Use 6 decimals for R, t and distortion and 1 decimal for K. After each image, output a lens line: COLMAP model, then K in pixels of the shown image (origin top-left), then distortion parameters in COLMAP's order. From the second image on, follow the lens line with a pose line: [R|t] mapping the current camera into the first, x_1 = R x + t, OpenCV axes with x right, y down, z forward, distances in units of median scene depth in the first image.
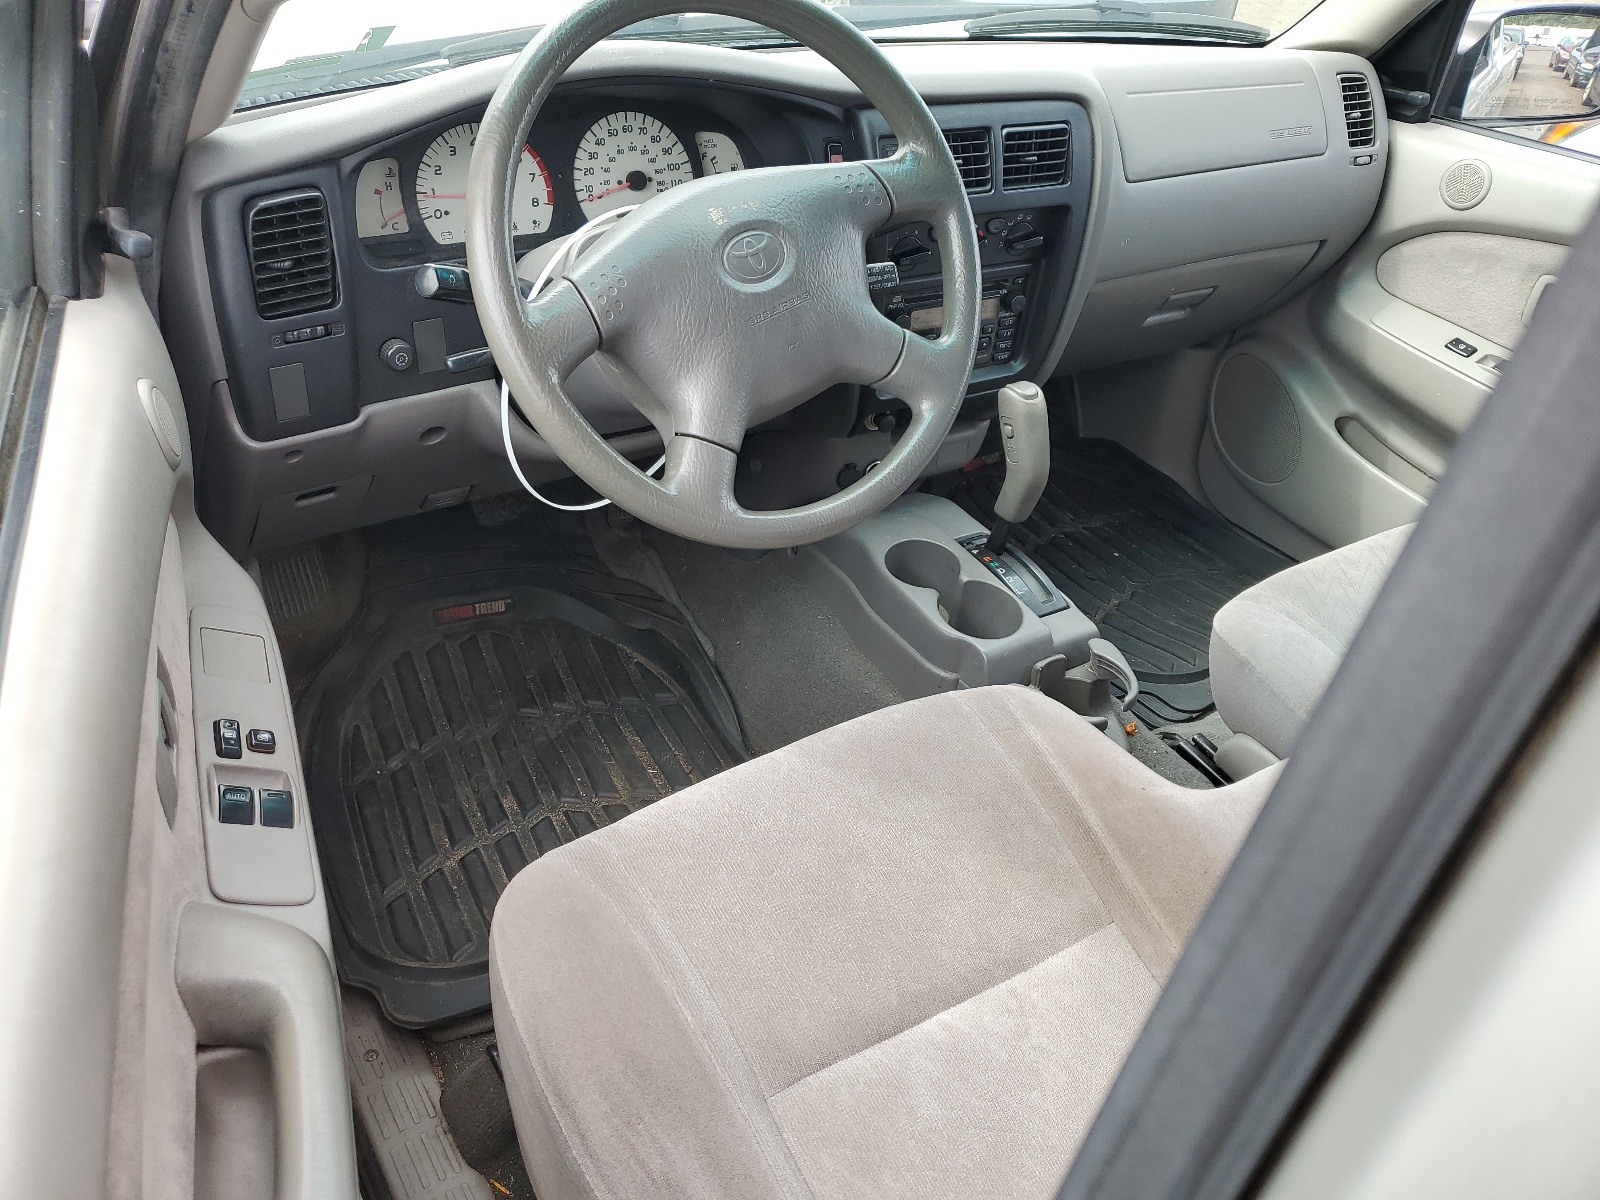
lens RADIAL K [[1230.4, 0, 800.0], [0, 1230.4, 600.0], [0, 0, 1]] dist [0.070681, -0.004751]
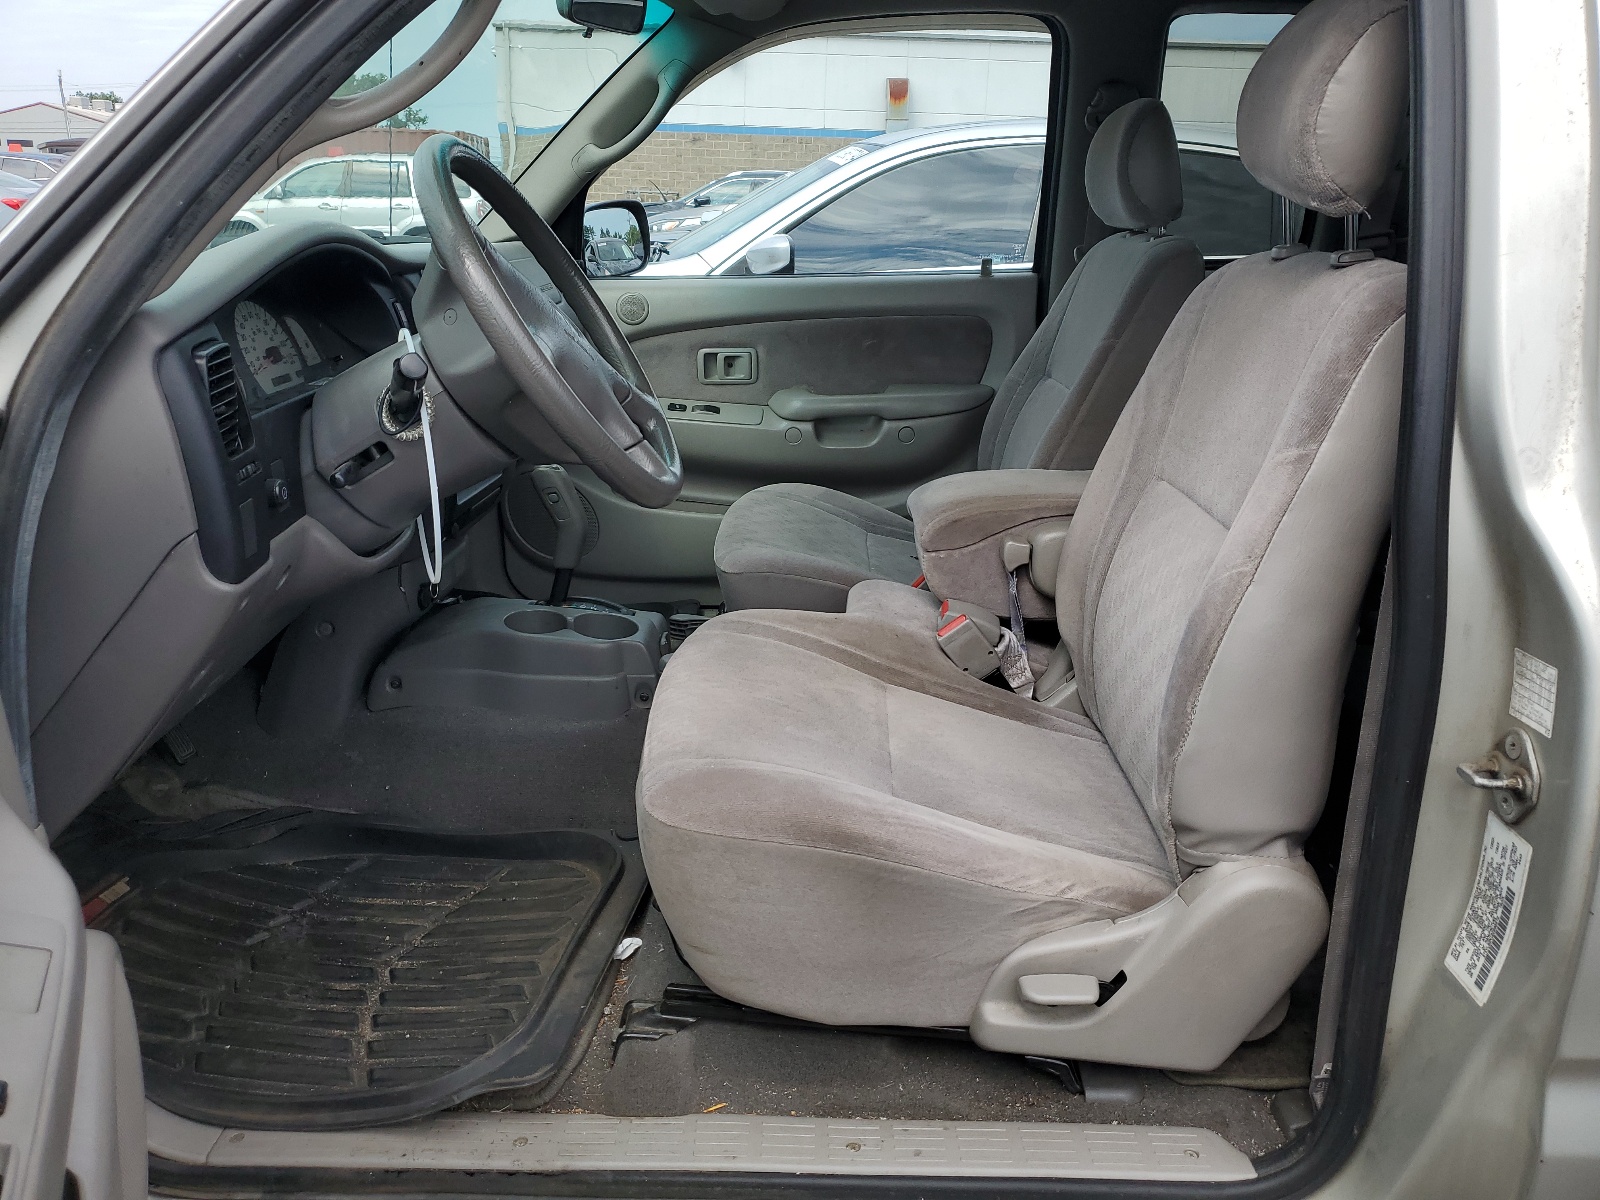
lens RADIAL K [[1230.4, 0, 800.0], [0, 1230.4, 600.0], [0, 0, 1]] dist [0.070681, -0.004751]
pose [[0.585797, -0.339661, 0.735848, -0.853212], [0.503304, 0.864108, -0.001808, 0.112864], [-0.635238, 0.371414, 0.677144, 0.011483]]
